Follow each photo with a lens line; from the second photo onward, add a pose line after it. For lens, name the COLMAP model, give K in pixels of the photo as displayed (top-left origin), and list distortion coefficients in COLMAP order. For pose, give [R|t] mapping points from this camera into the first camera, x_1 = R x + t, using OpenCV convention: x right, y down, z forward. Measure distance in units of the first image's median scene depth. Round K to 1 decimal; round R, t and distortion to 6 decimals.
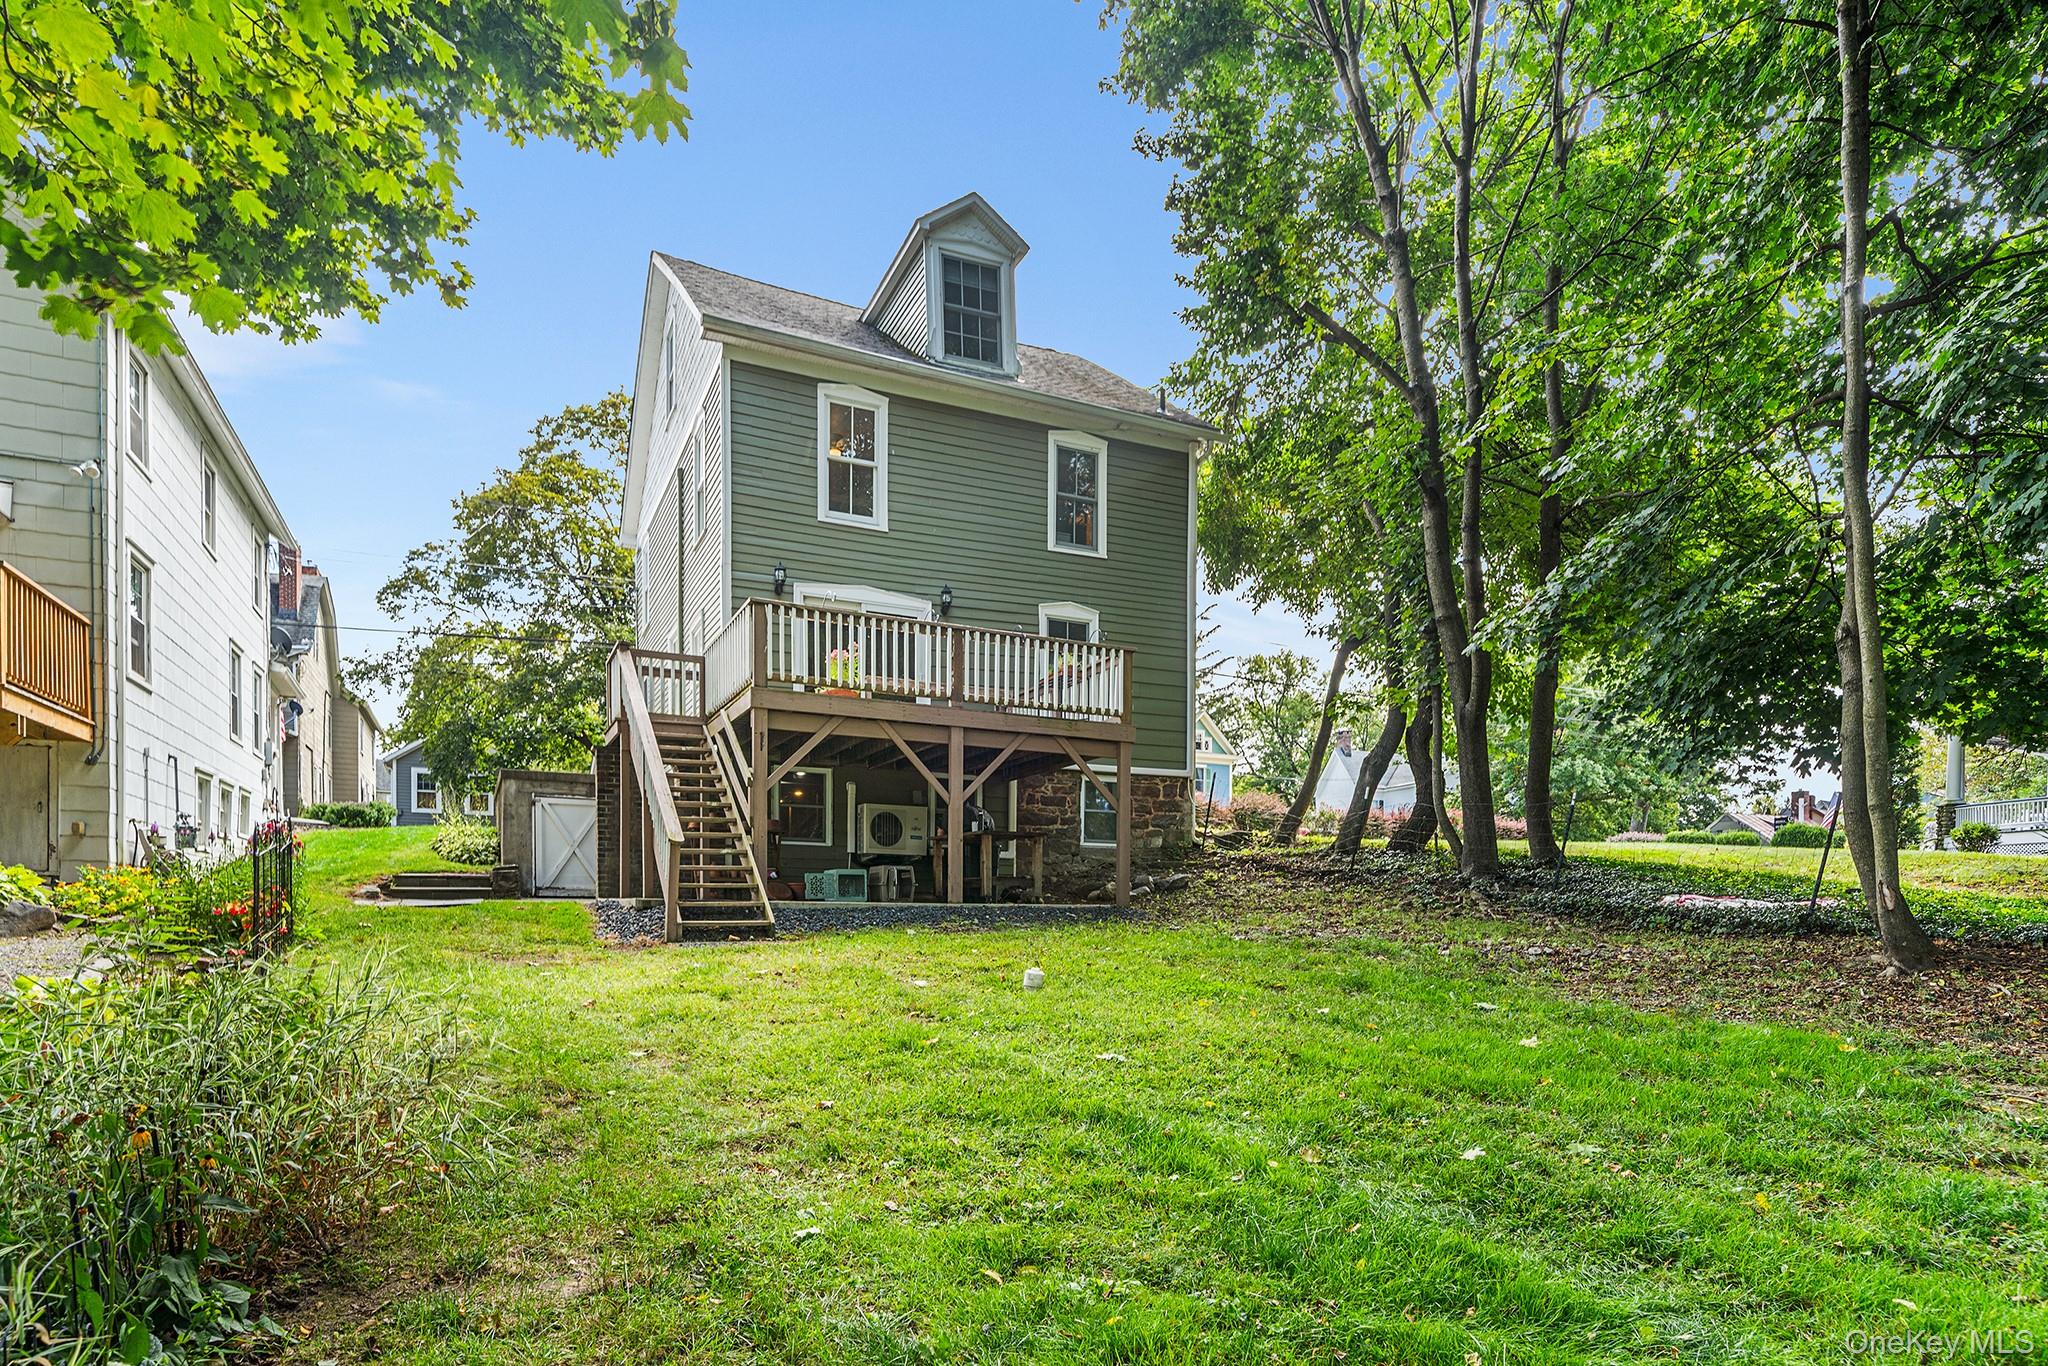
lens RADIAL K [[1082.2, 0, 995.2], [0, 1082.2, 893.9], [0, 0, 1]] dist [0.001873, -0.000311]
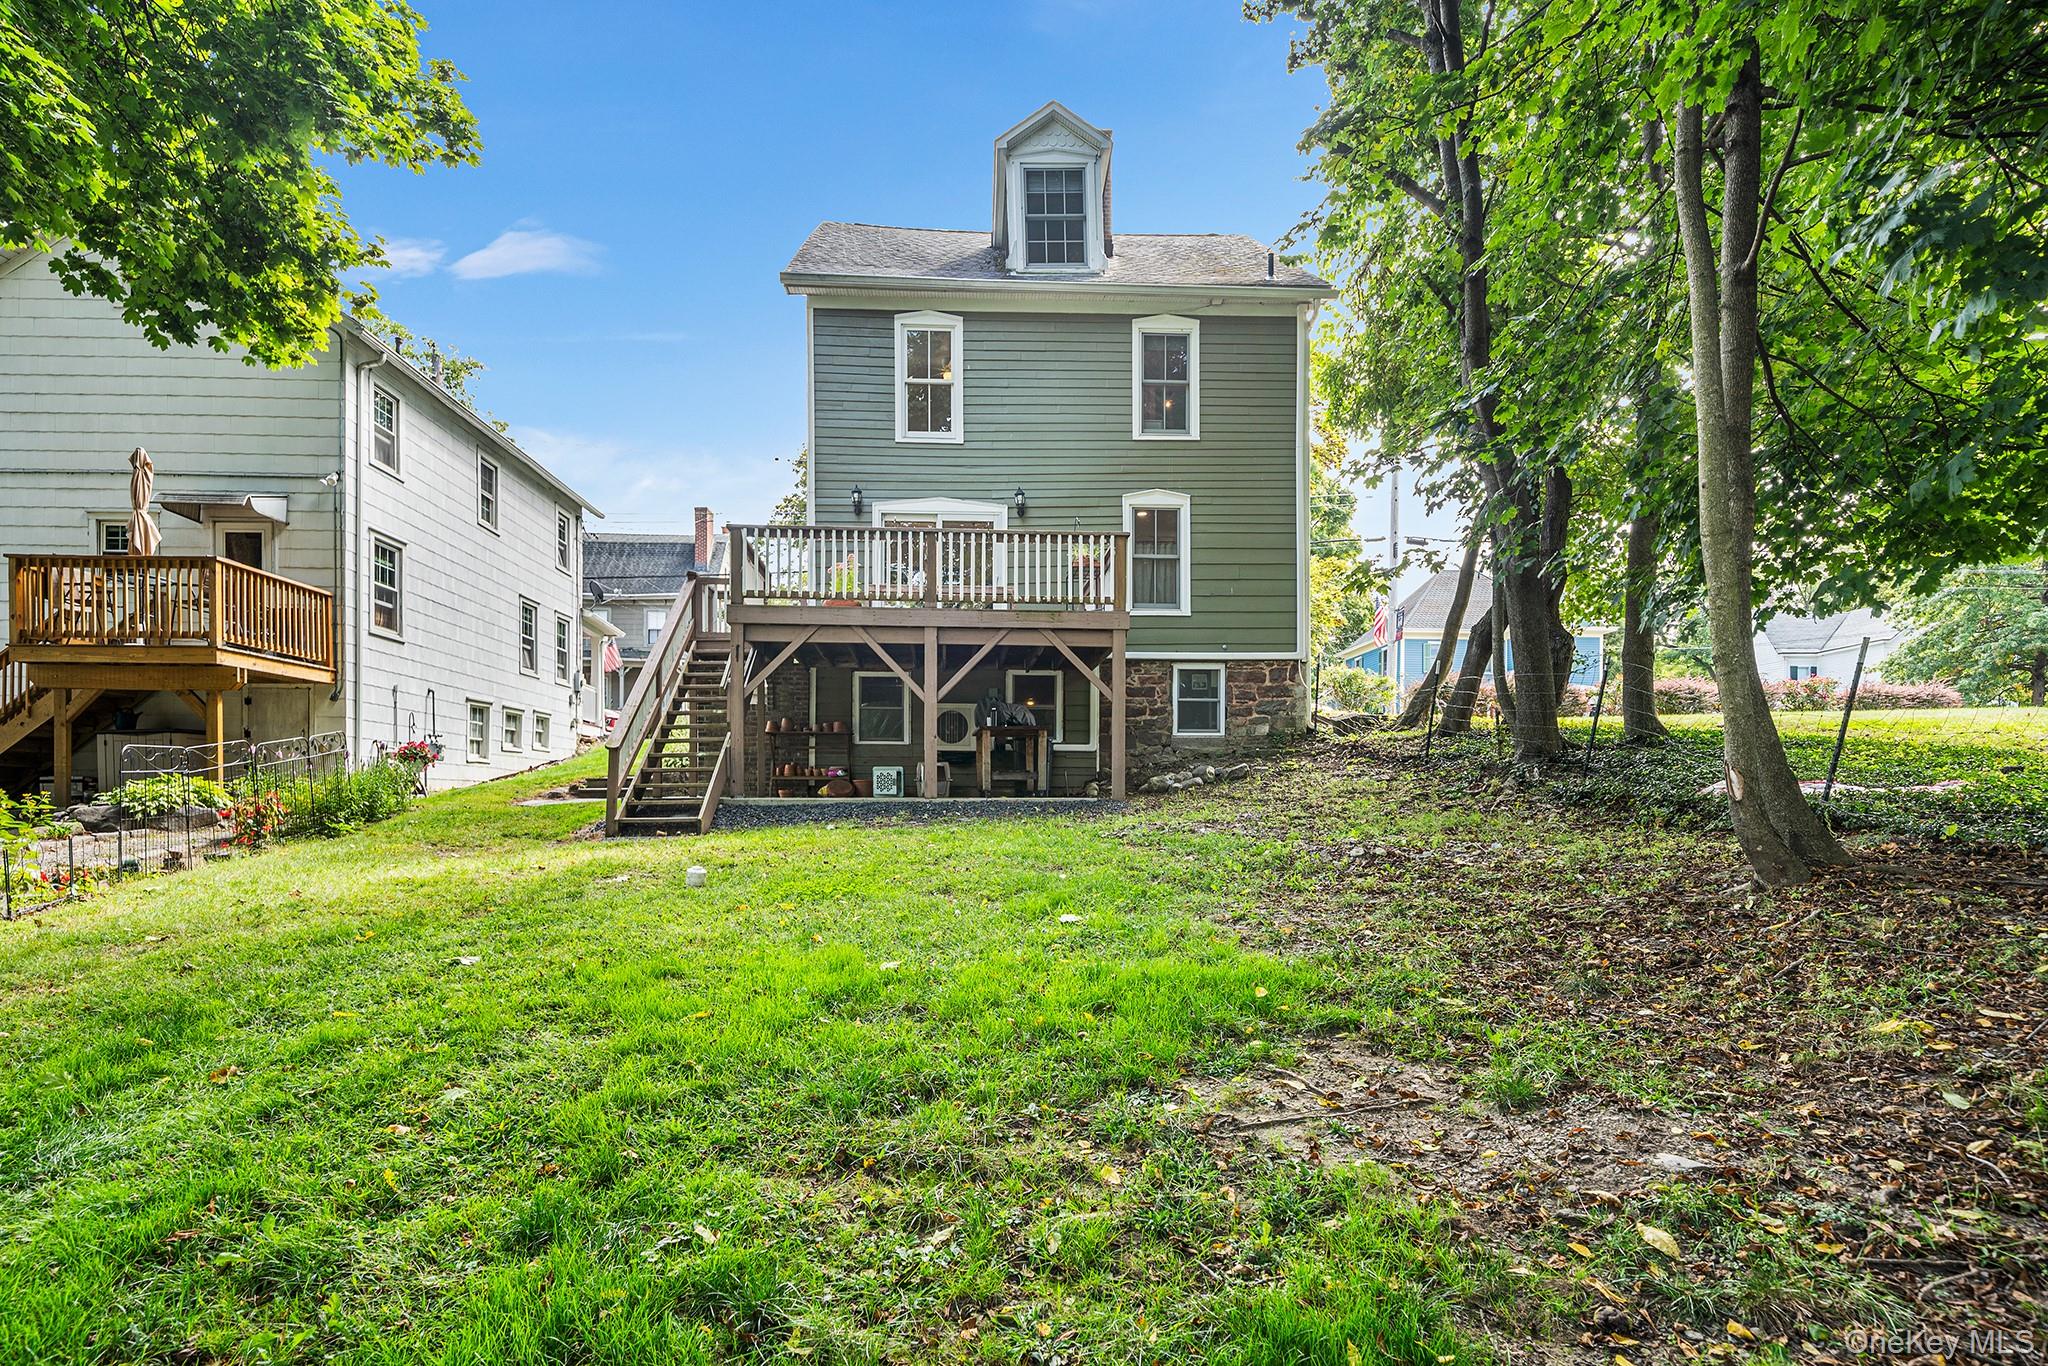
lens RADIAL K [[1012.7, 0, 1011.6], [0, 1012.7, 781.7], [0, 0, 1]] dist [-0.004677, -0.000173]
pose [[0.935879, -0.015519, -0.351981, 0.280618], [0.014763, 0.999879, -0.004834, -0.001078], [0.352013, -0.000672, 0.935995, 0.096106]]
